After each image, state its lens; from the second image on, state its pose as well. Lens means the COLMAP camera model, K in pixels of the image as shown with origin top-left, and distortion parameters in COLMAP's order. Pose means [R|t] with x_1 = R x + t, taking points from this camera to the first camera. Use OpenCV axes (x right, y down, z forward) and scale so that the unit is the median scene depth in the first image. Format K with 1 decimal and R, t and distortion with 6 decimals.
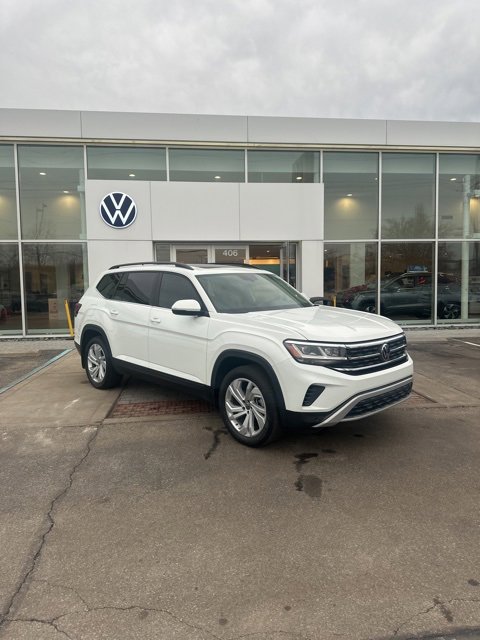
lens RADIAL K [[443.4, 0, 246.4], [0, 443.4, 321.0], [0, 0, 1]] dist [0.106057, -0.155367]
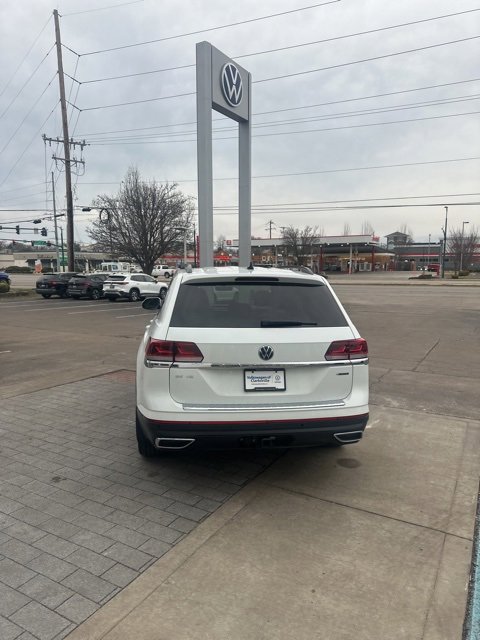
lens RADIAL K [[443.0, 0, 242.8], [0, 443.0, 322.3], [0, 0, 1]] dist [0.075034, -0.100048]
pose [[-0.799296, -0.060820, 0.597852, -0.860835], [0.056271, 0.982919, 0.175224, -0.231355], [-0.598297, 0.173697, -0.782221, 2.226592]]
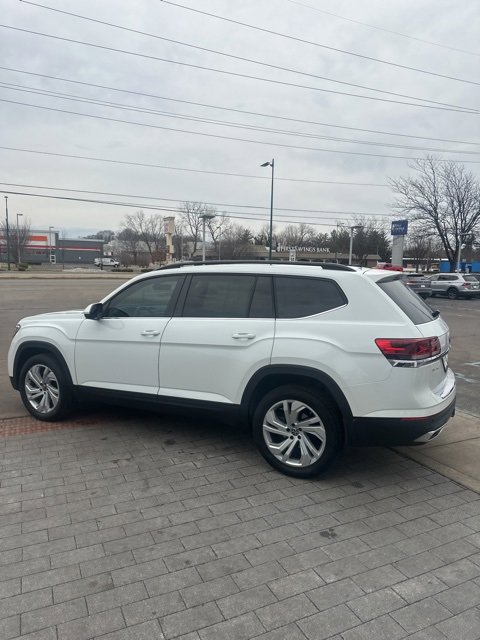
lens RADIAL K [[441.5, 0, 241.6], [0, 441.5, 319.6], [0, 0, 1]] dist [0.095969, -0.137210]
pose [[-0.953082, 0.033552, -0.300847, 0.157620], [-0.028864, 0.979238, 0.200649, -0.254312], [0.301333, 0.199919, -0.932325, 2.339498]]
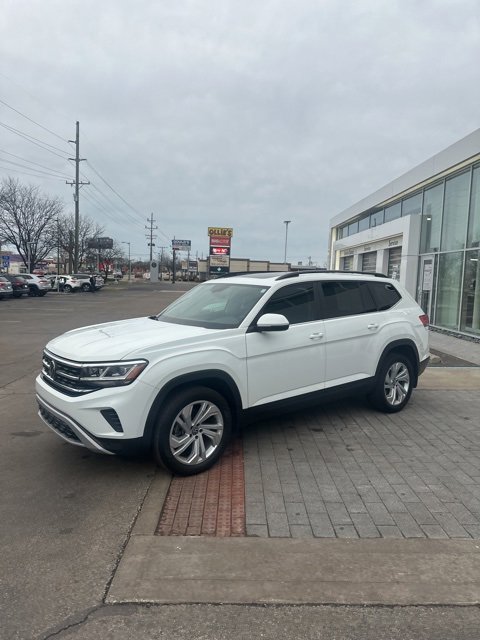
lens RADIAL K [[441.5, 0, 244.2], [0, 441.5, 316.7], [0, 0, 1]] dist [0.098148, -0.145731]
pose [[-0.124332, 0.097698, -0.987419, 1.091555], [-0.105316, 0.988220, 0.111038, -0.174752], [0.986636, 0.117796, -0.112579, 1.368295]]
